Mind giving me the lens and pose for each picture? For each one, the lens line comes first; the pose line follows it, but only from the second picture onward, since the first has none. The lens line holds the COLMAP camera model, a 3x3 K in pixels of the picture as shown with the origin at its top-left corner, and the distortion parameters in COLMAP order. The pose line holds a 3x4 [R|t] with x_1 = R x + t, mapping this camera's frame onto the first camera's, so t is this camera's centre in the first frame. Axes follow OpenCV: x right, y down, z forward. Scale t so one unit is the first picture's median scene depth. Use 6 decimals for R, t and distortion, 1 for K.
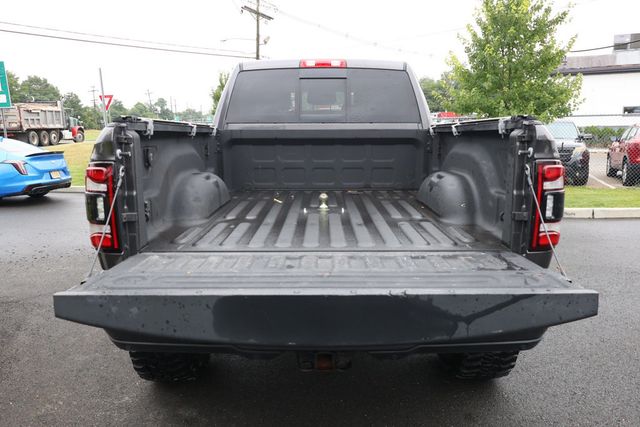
lens RADIAL K [[475.5, 0, 317.1], [0, 475.5, 215.7], [0, 0, 1]] dist [-0.006157, -0.010224]
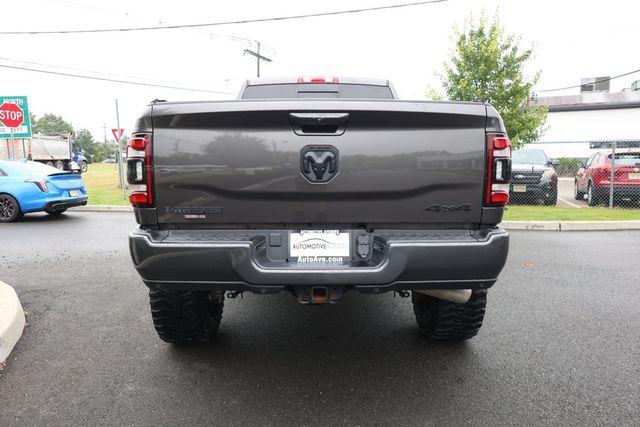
lens RADIAL K [[446.4, 0, 317.8], [0, 446.4, 215.2], [0, 0, 1]] dist [-0.020134, 0.005516]
pose [[0.999908, 0.000644, 0.013513, -0.001464], [0.000250, 0.997815, -0.066073, 0.055742], [-0.013526, 0.066070, 0.997723, -0.050378]]
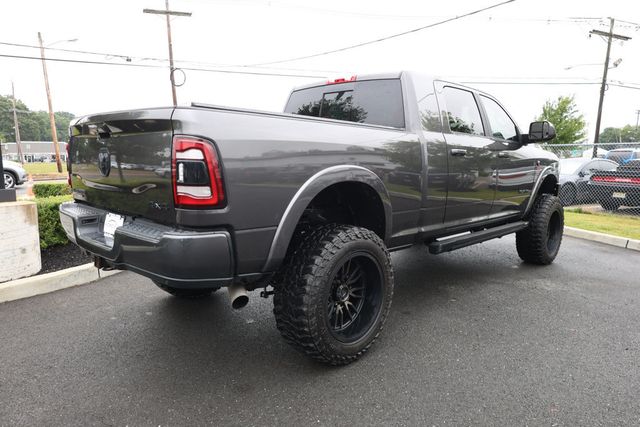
lens RADIAL K [[446.4, 0, 322.6], [0, 446.4, 215.1], [0, 0, 1]] dist [-0.020134, 0.005516]
pose [[0.715676, 0.106333, -0.690290, 0.502753], [-0.146194, 0.989256, 0.000815, 0.011553], [0.682960, 0.100333, 0.723532, 0.130099]]
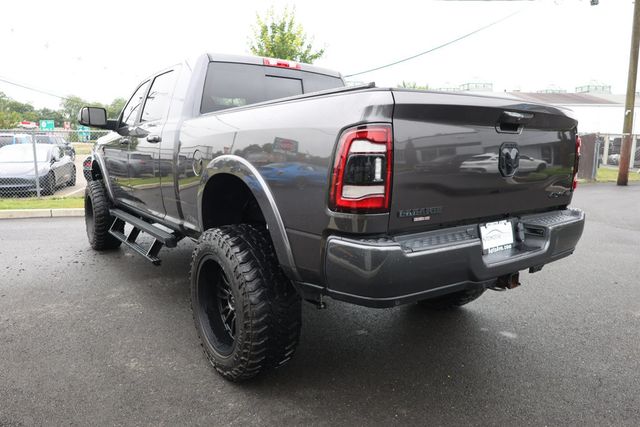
lens RADIAL K [[446.4, 0, 321.7], [0, 446.4, 216.0], [0, 0, 1]] dist [-0.020134, 0.005516]
pose [[0.797588, -0.082250, 0.597569, -0.356900], [0.102116, 0.994772, 0.000625, 0.022515], [-0.594496, 0.060523, 0.801817, 0.096446]]
